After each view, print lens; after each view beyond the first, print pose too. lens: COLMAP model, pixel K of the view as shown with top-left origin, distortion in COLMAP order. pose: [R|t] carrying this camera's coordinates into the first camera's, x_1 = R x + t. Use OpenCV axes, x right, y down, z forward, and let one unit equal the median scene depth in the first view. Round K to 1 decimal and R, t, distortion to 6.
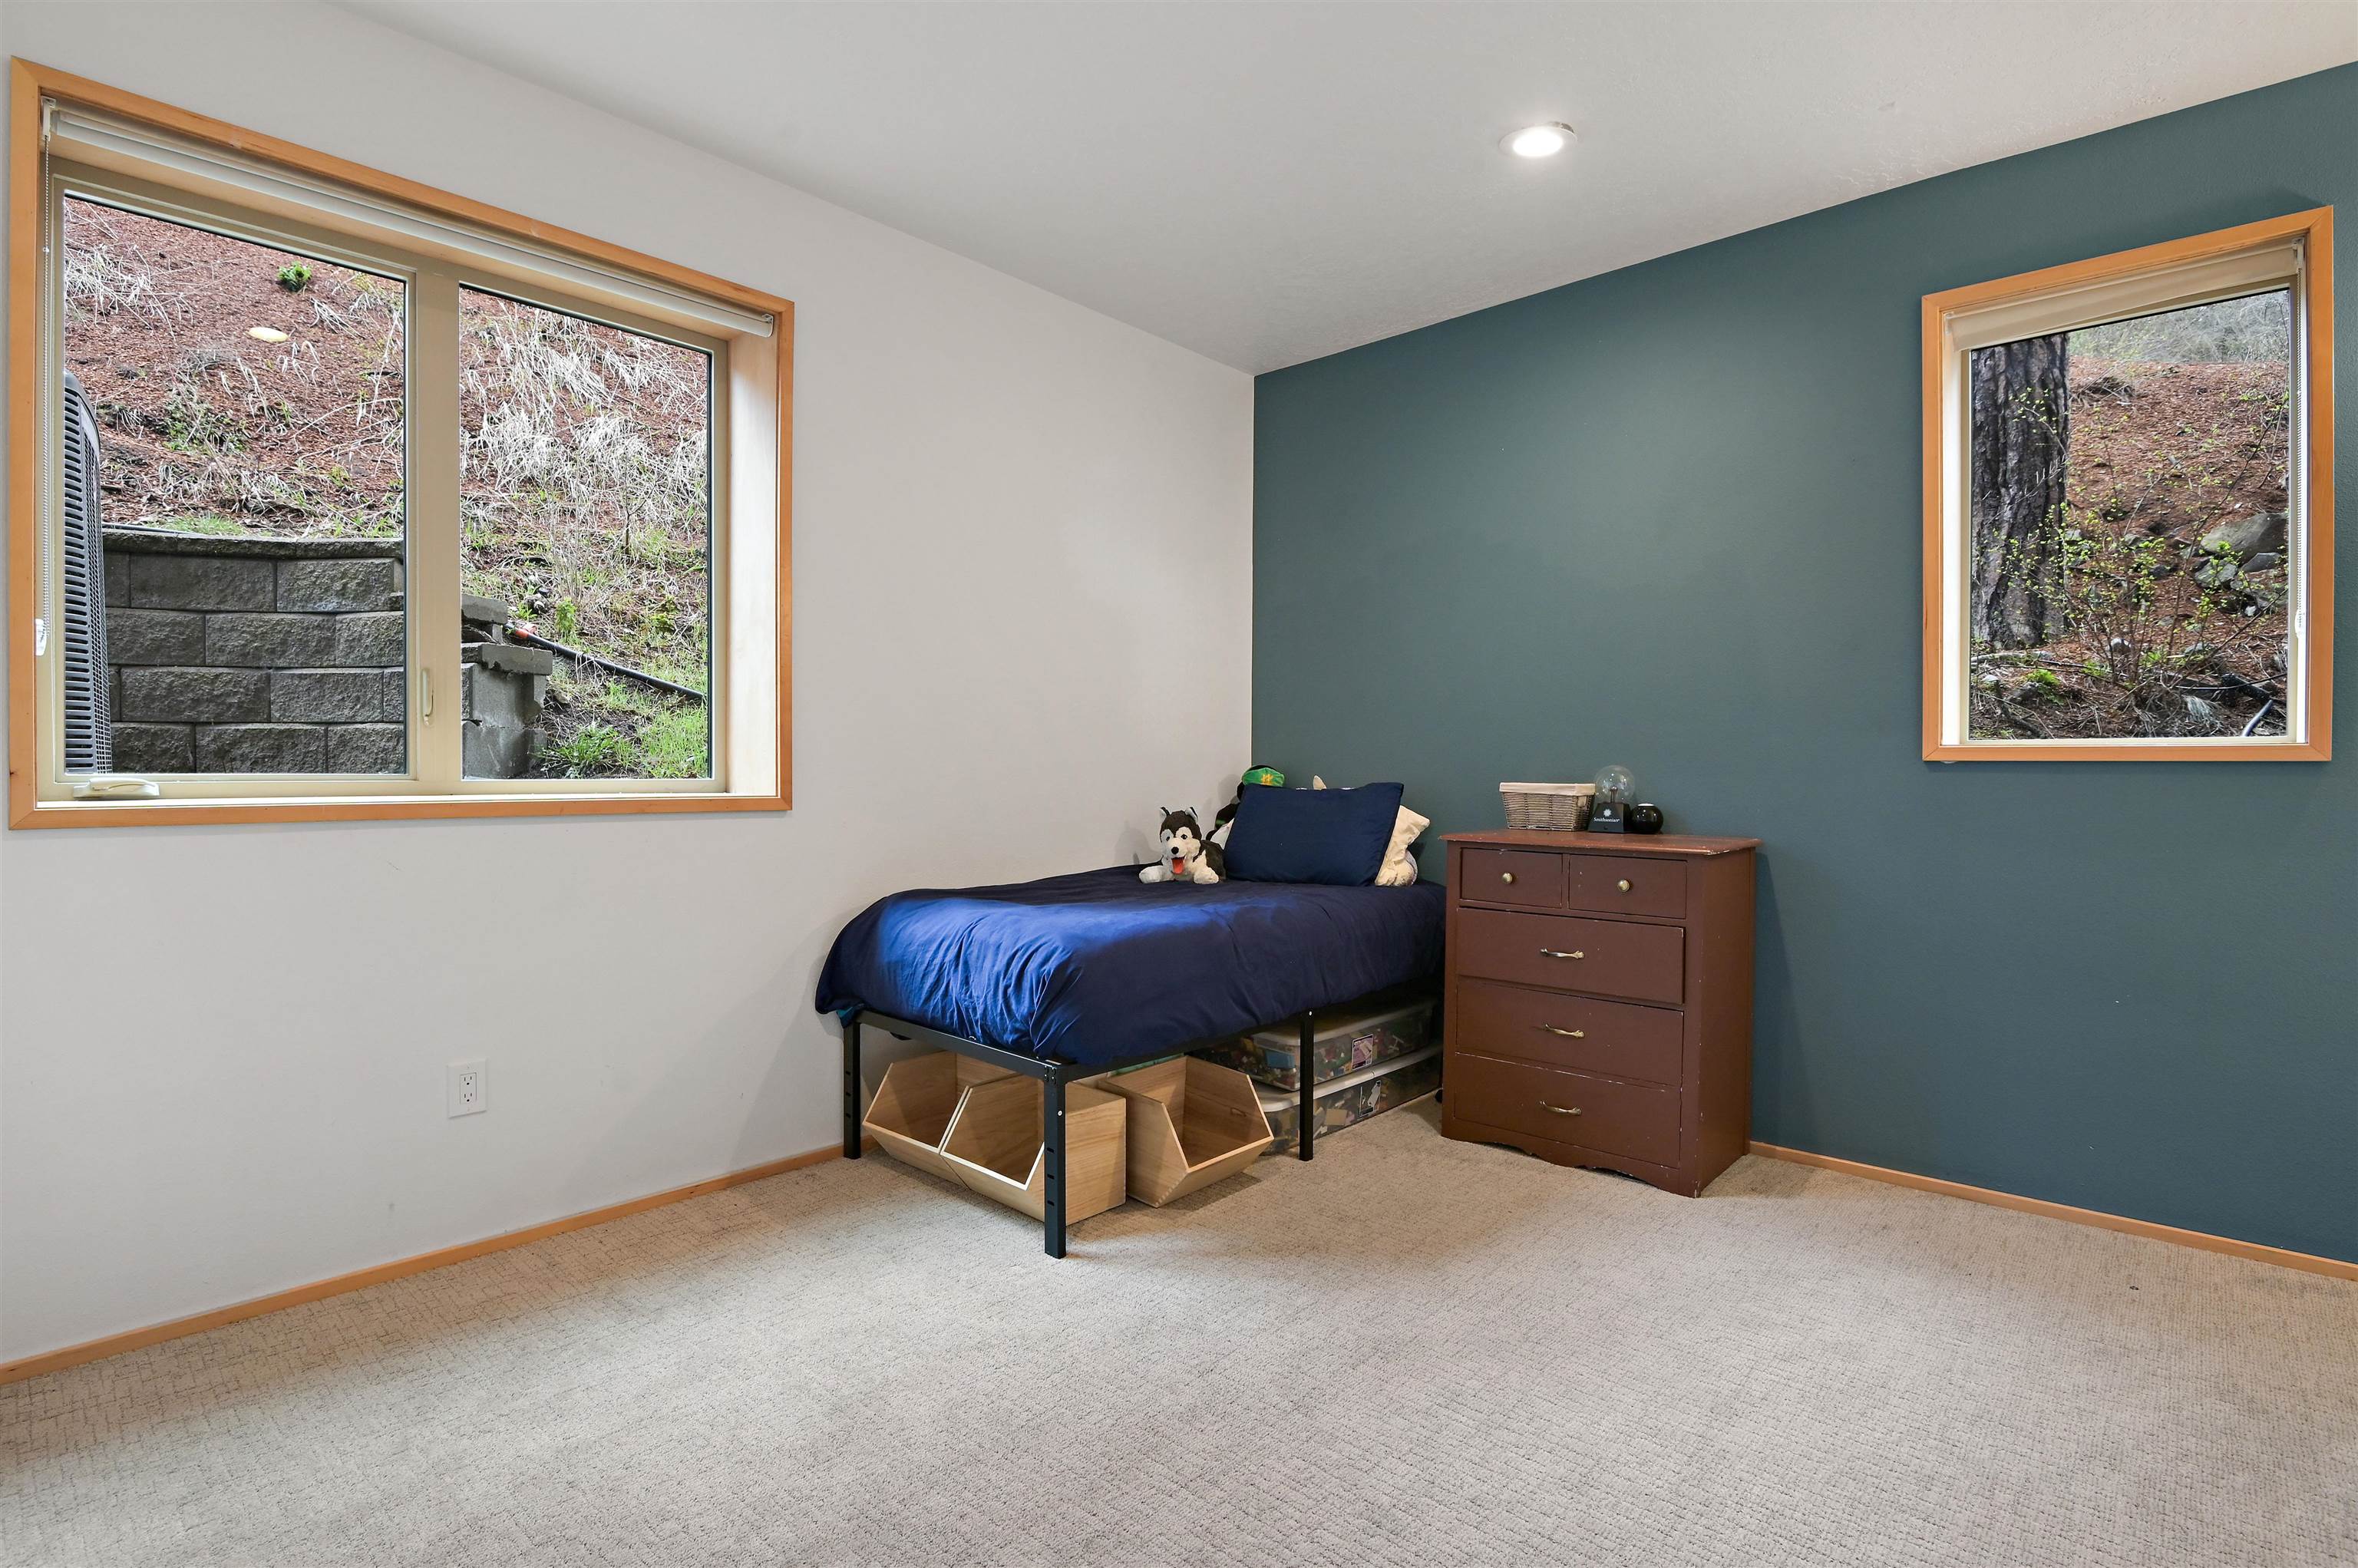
lens RADIAL K [[1138.8, 0, 1172.6], [0, 1138.8, 813.0], [0, 0, 1]] dist [-0.001696, -0.000811]
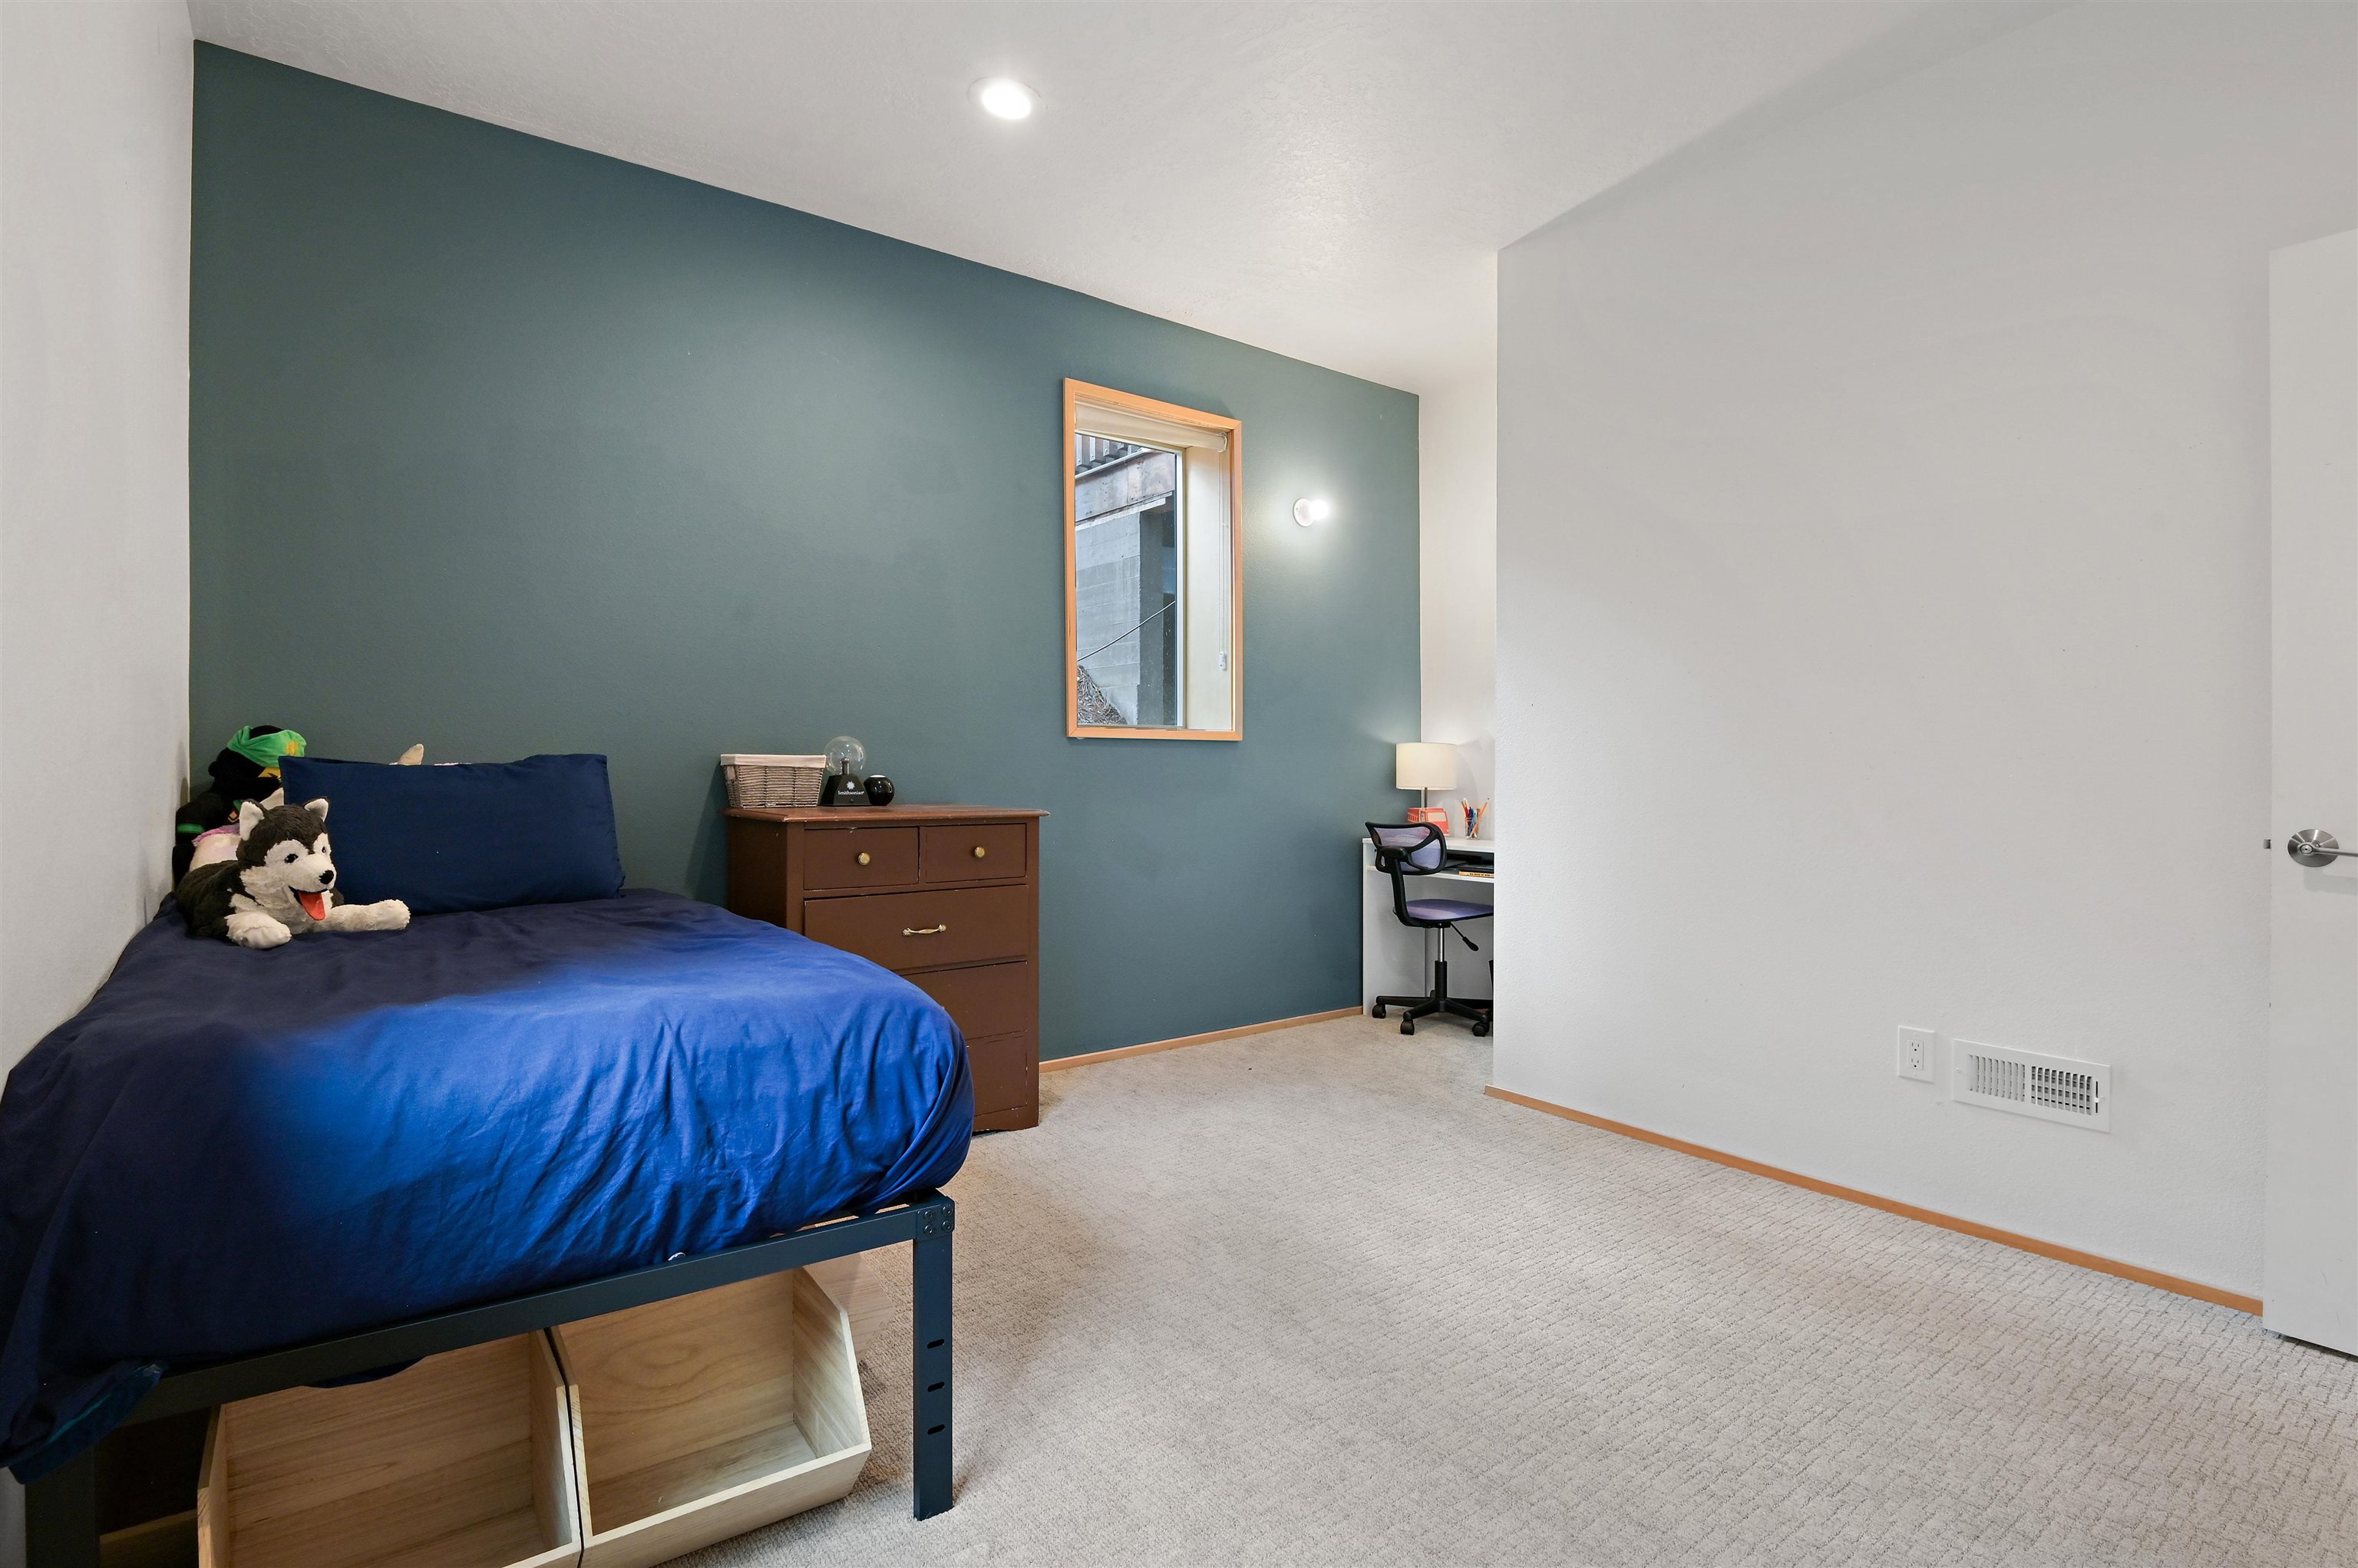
lens RADIAL K [[1115.8, 0, 1174.6], [0, 1115.8, 790.7], [0, 0, 1]] dist [-0.001015, -0.011685]
pose [[0.187021, -0.027926, 0.981959, -0.575307], [0.033875, 0.999185, 0.021964, -0.008241], [-0.981772, 0.029156, 0.187815, 0.652703]]
